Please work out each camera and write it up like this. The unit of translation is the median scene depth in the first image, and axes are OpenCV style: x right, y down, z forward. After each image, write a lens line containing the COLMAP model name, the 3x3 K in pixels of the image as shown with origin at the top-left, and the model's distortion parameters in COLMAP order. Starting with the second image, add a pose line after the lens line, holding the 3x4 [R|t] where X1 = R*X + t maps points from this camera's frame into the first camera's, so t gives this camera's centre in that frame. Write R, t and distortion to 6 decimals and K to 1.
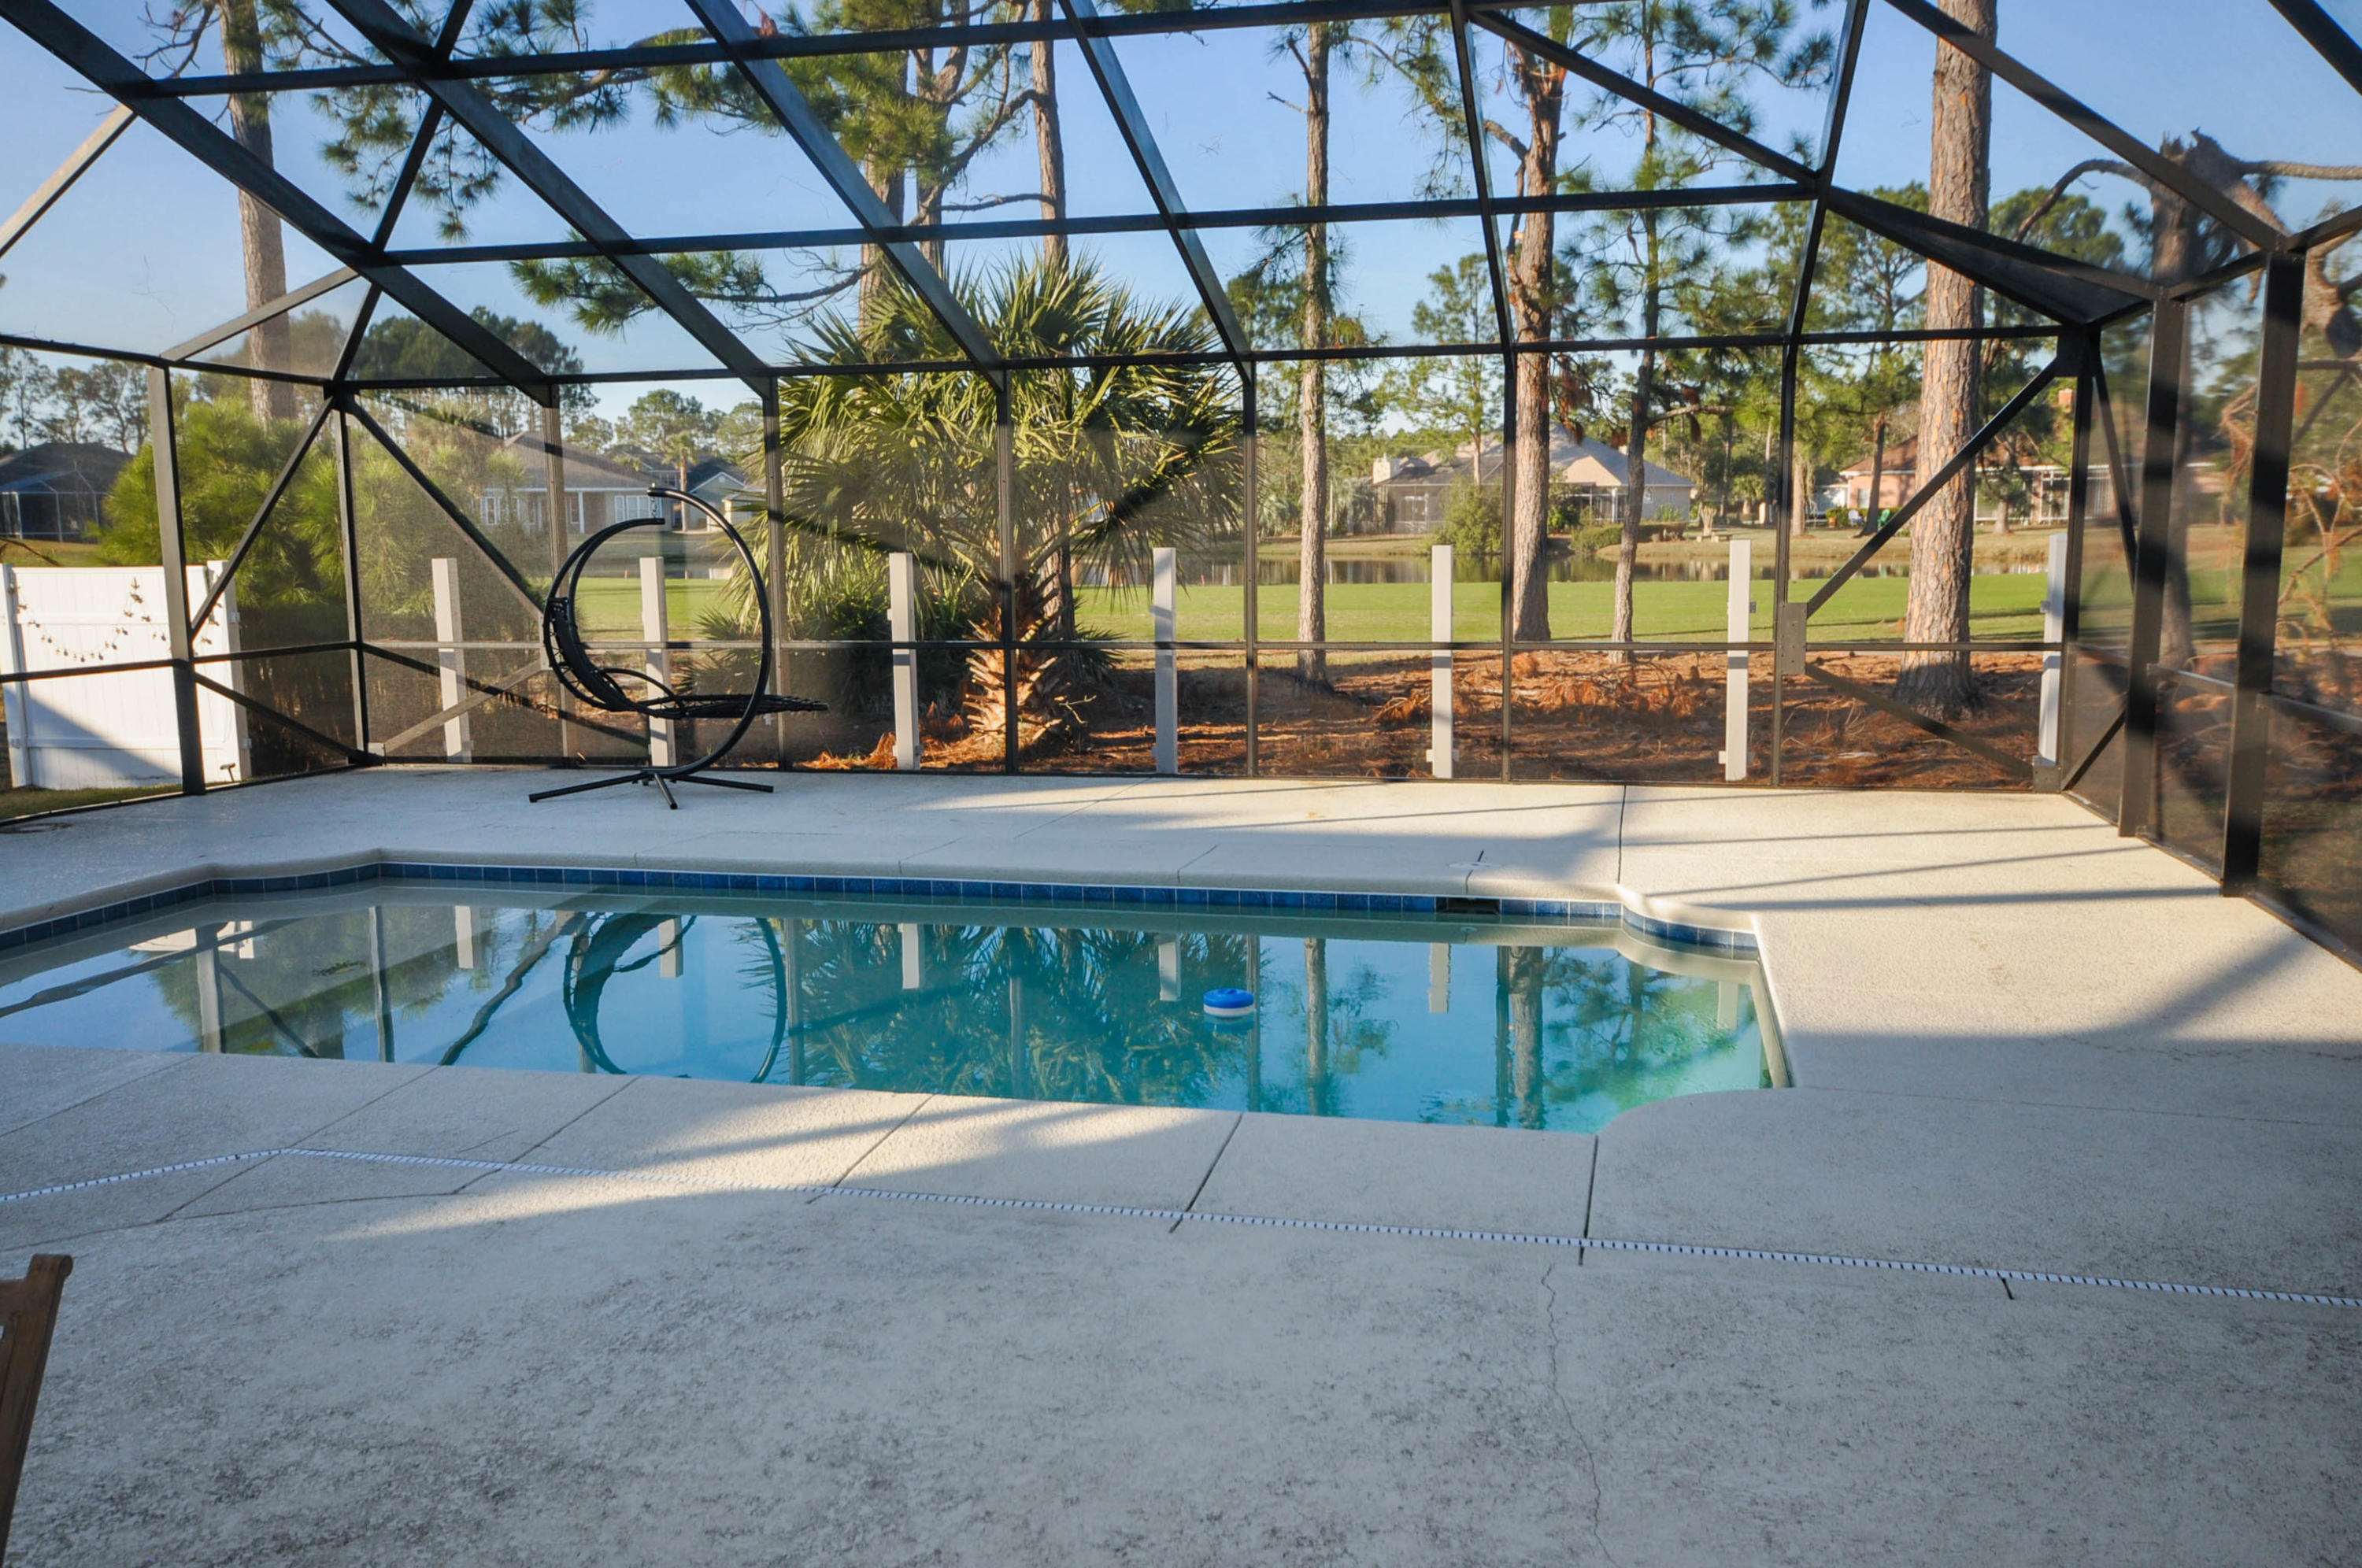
lens RADIAL K [[1967.1, 0, 1181.0], [0, 1967.1, 784.0], [0, 0, 1]] dist [0.025332, 0.011839]
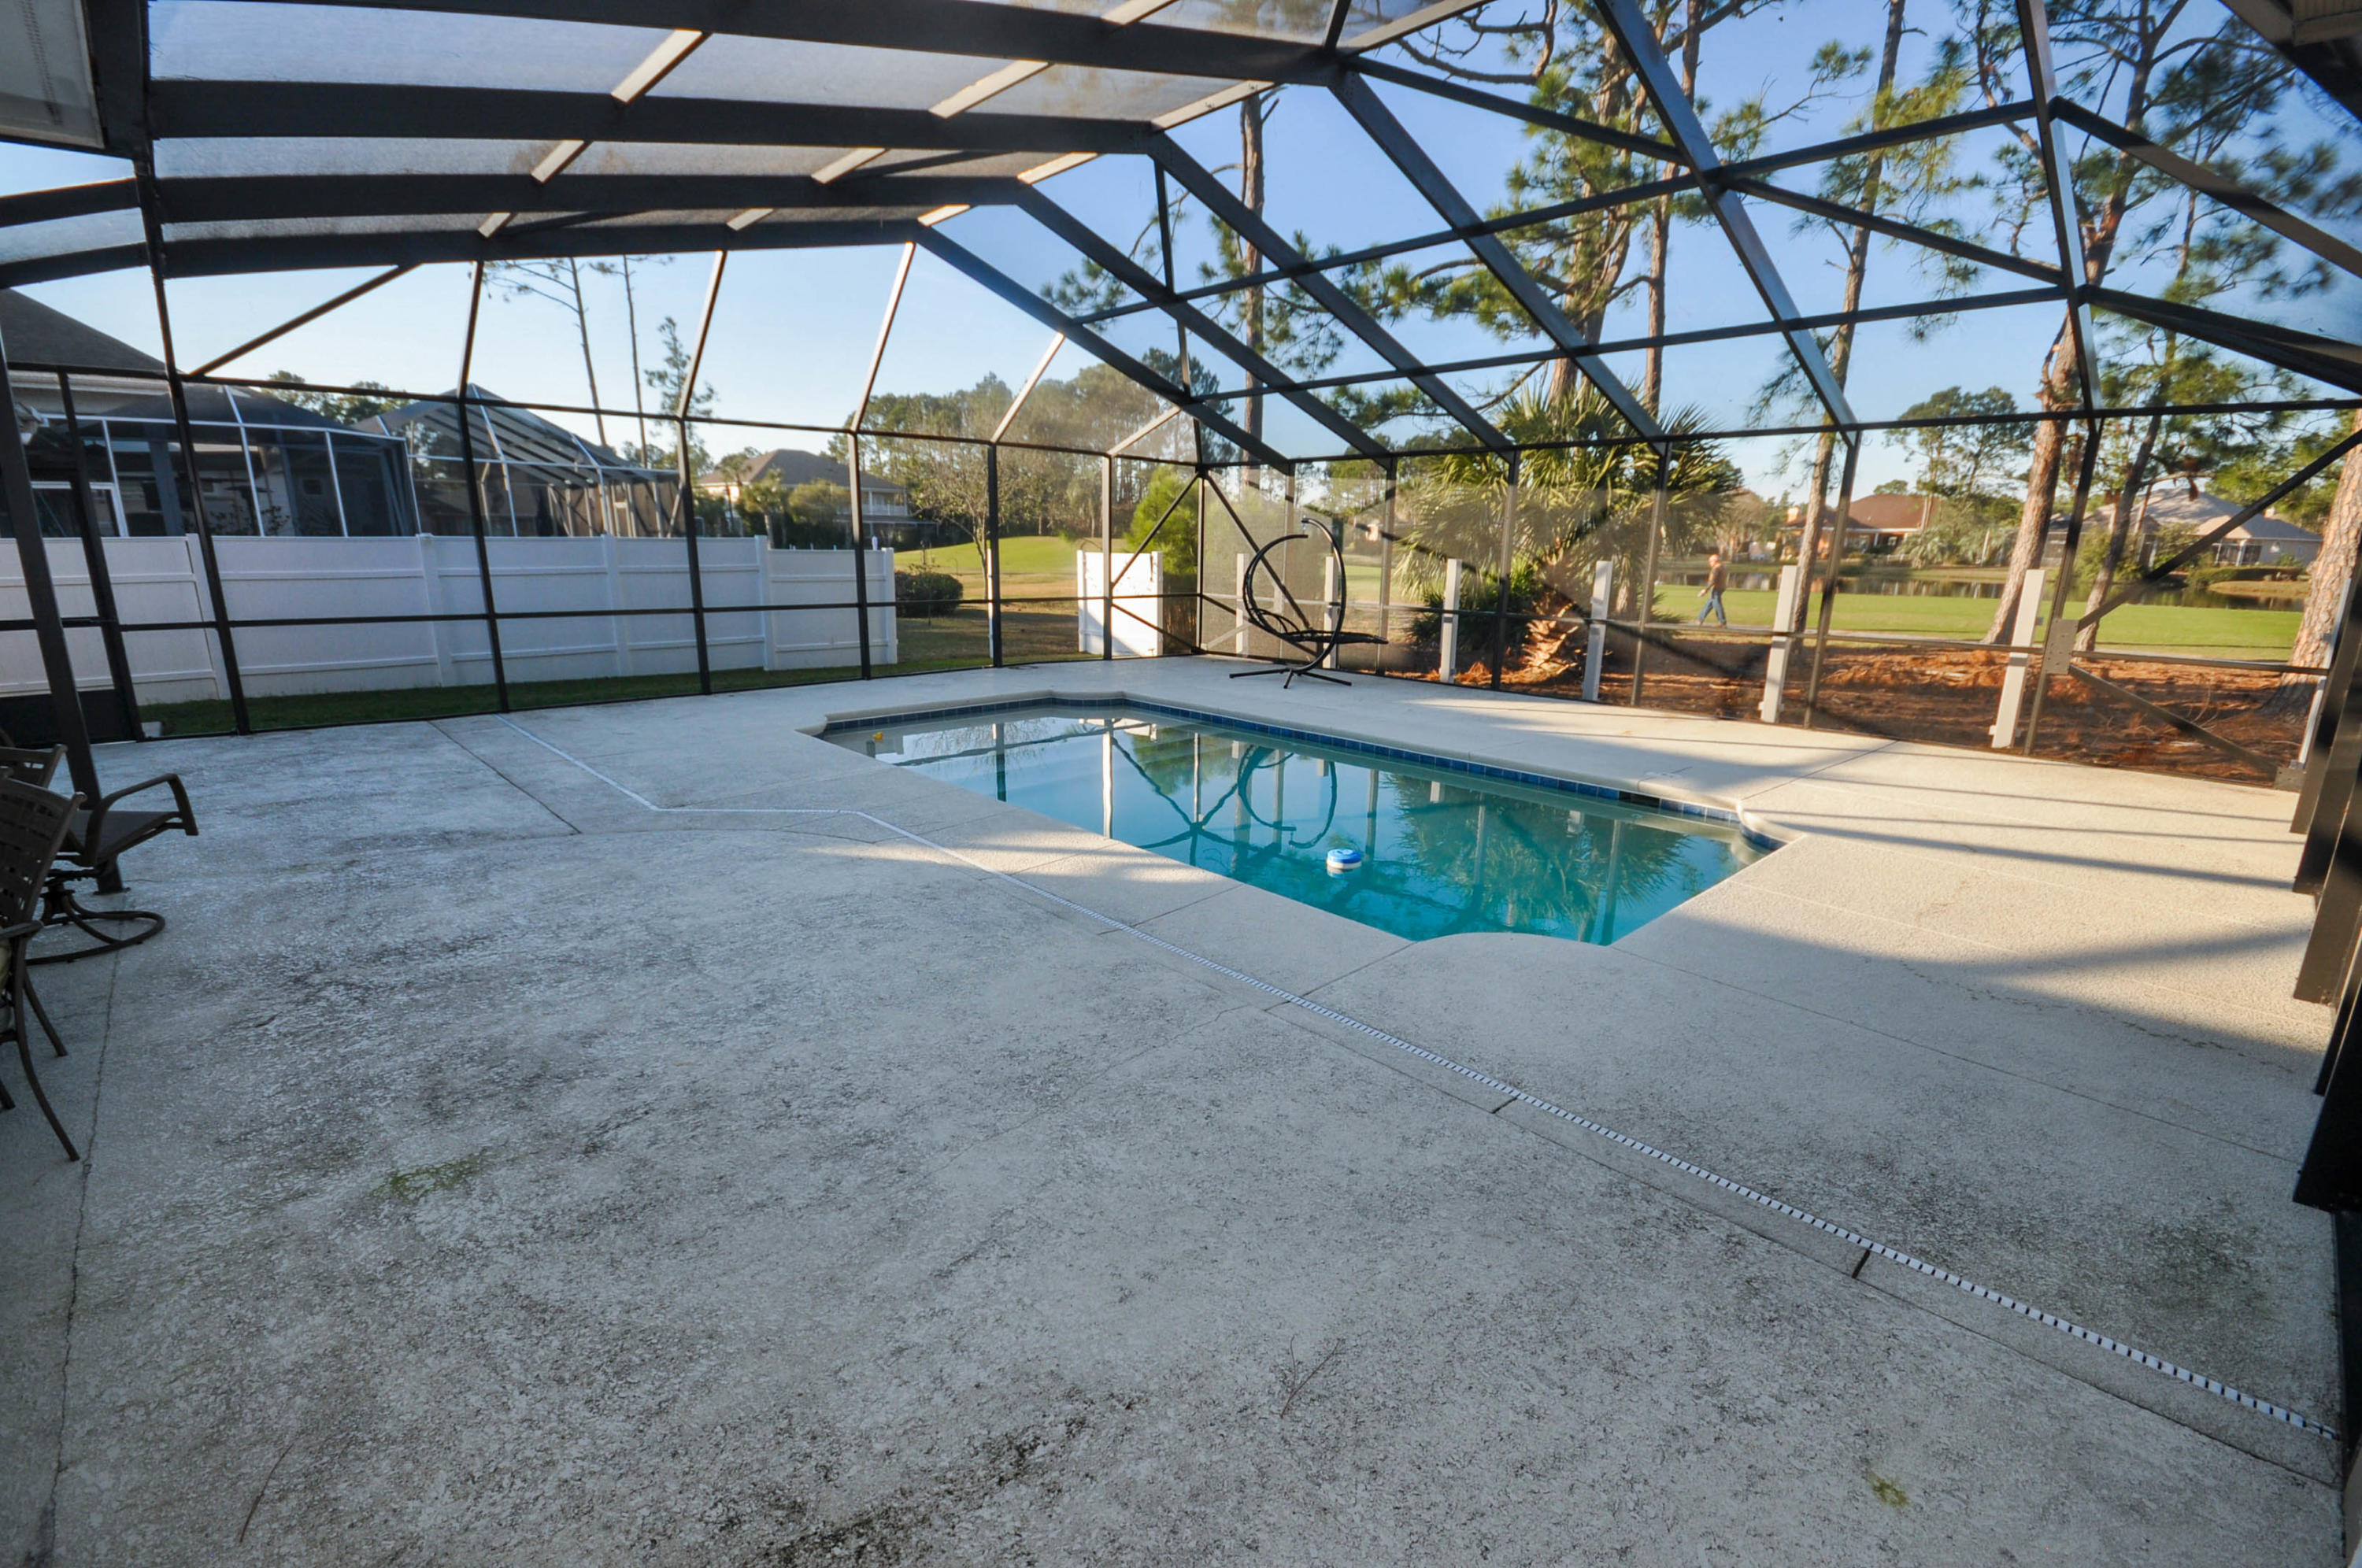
lens RADIAL K [[1027.1, 0, 1181.0], [0, 1027.1, 784.0], [0, 0, 1]] dist [0.012513, -0.014903]
pose [[0.834954, 0.150258, -0.529410, 0.253306], [-0.098184, 0.987242, 0.125351, -0.014528], [0.541491, -0.052683, 0.839054, 0.128171]]
